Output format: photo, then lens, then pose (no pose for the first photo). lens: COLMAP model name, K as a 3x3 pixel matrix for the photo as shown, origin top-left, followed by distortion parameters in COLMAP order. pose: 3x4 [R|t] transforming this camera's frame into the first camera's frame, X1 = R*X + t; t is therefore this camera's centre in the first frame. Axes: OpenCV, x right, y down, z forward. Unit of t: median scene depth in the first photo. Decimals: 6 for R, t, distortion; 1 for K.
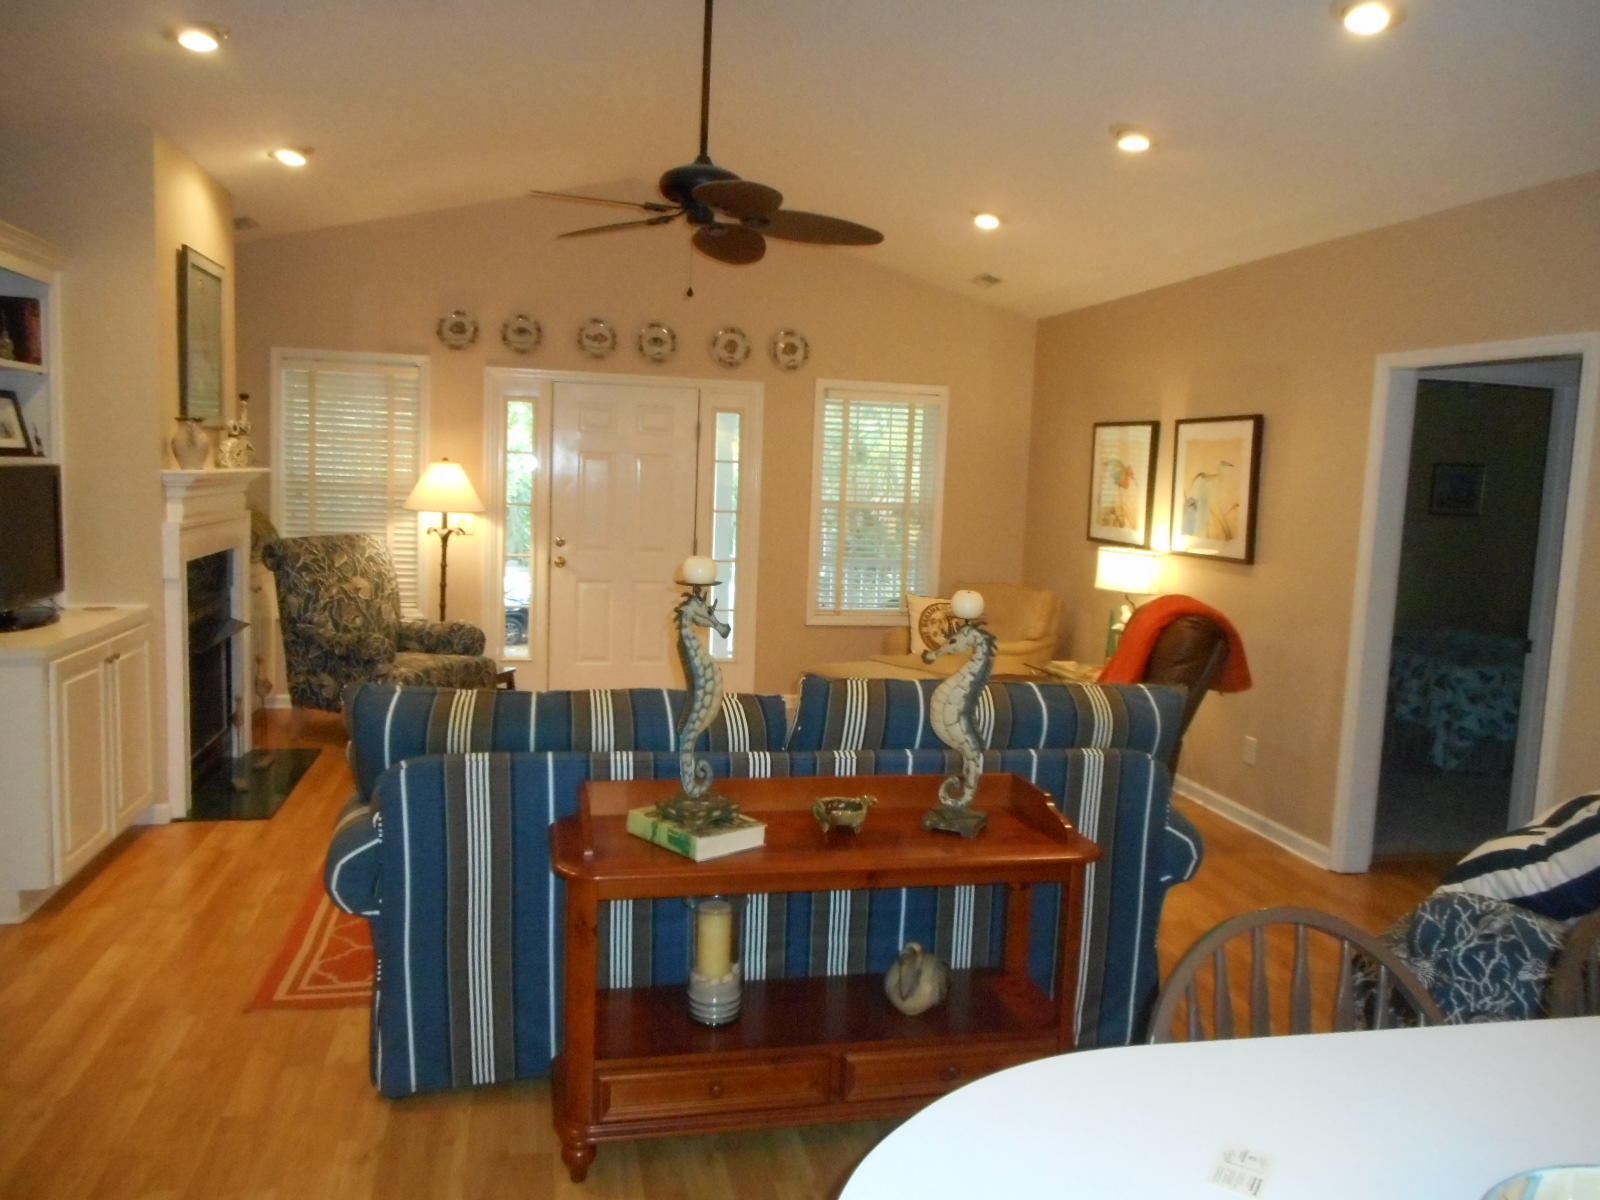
lens RADIAL K [[1195.4, 0, 800.0], [0, 1195.4, 600.0], [0, 0, 1]] dist [-0.001253, 0.002419]
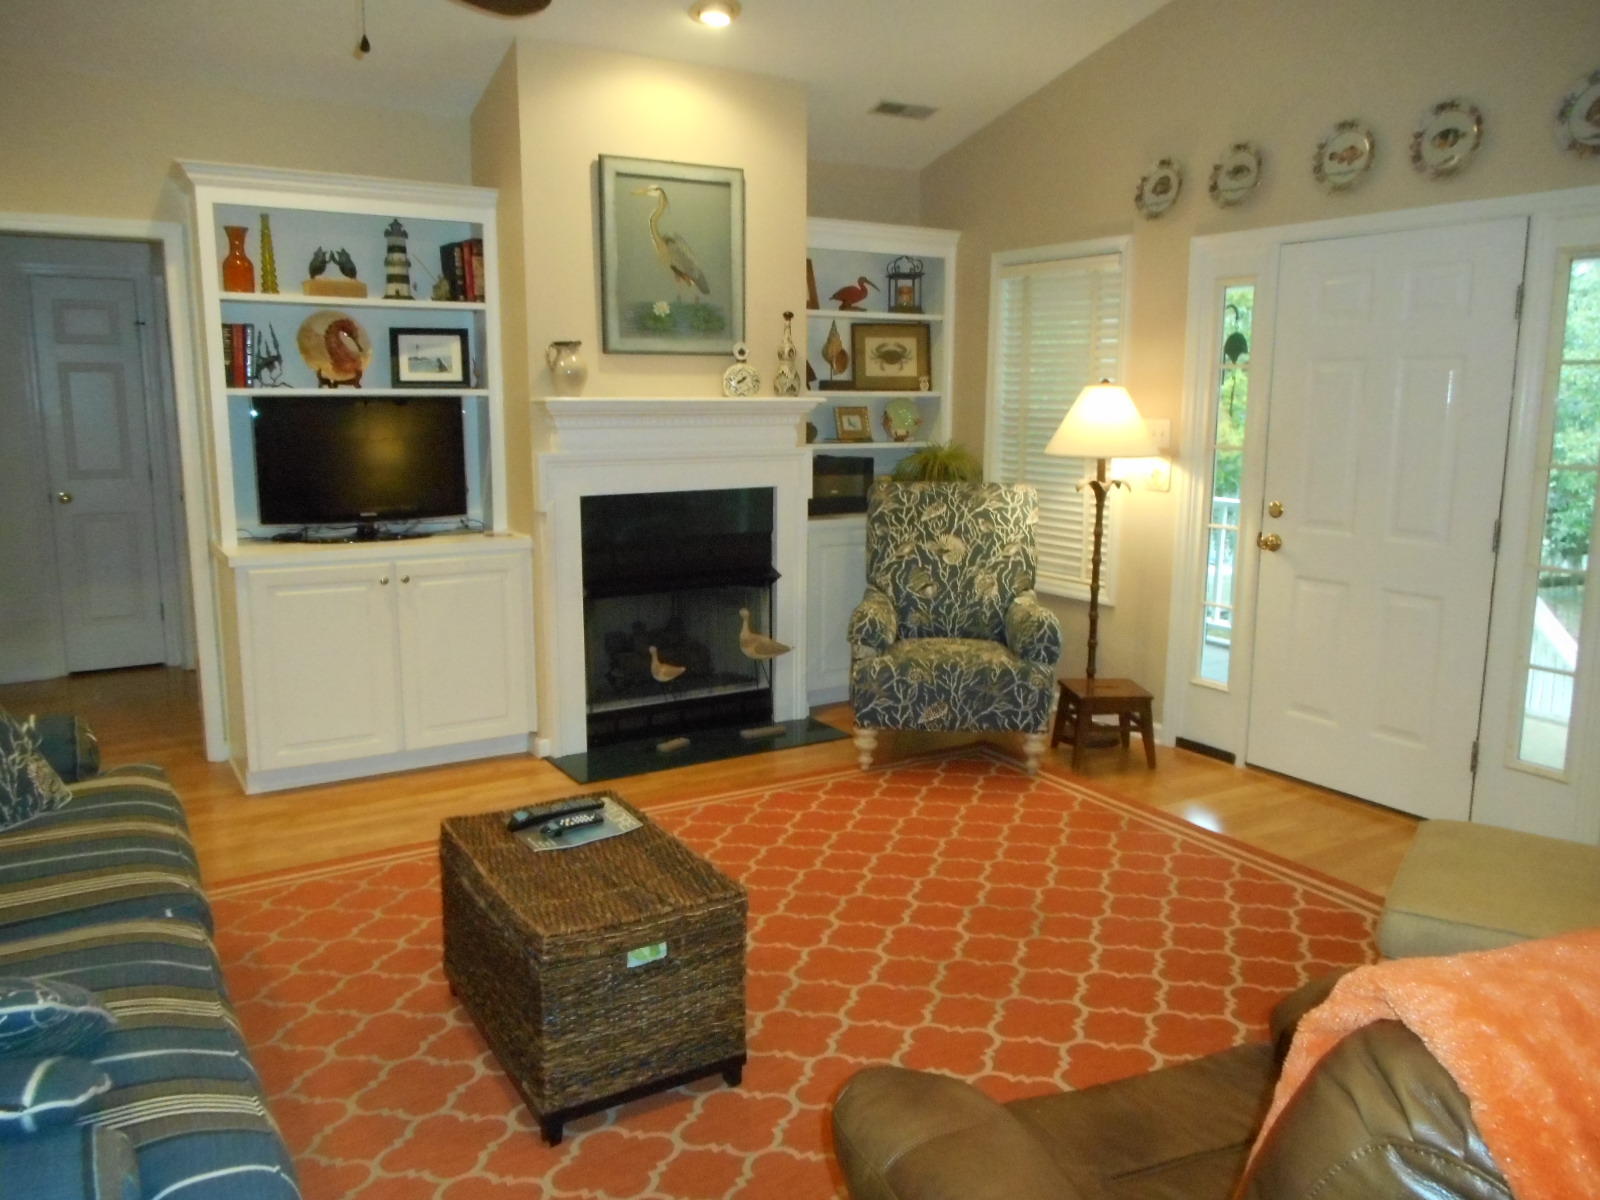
lens RADIAL K [[1195.4, 0, 800.0], [0, 1195.4, 600.0], [0, 0, 1]] dist [-0.001253, 0.002419]
pose [[0.333459, 0.126140, -0.934288, 0.310859], [-0.094472, 0.990491, 0.100010, -0.043082], [0.938019, 0.054915, 0.342205, 0.589722]]
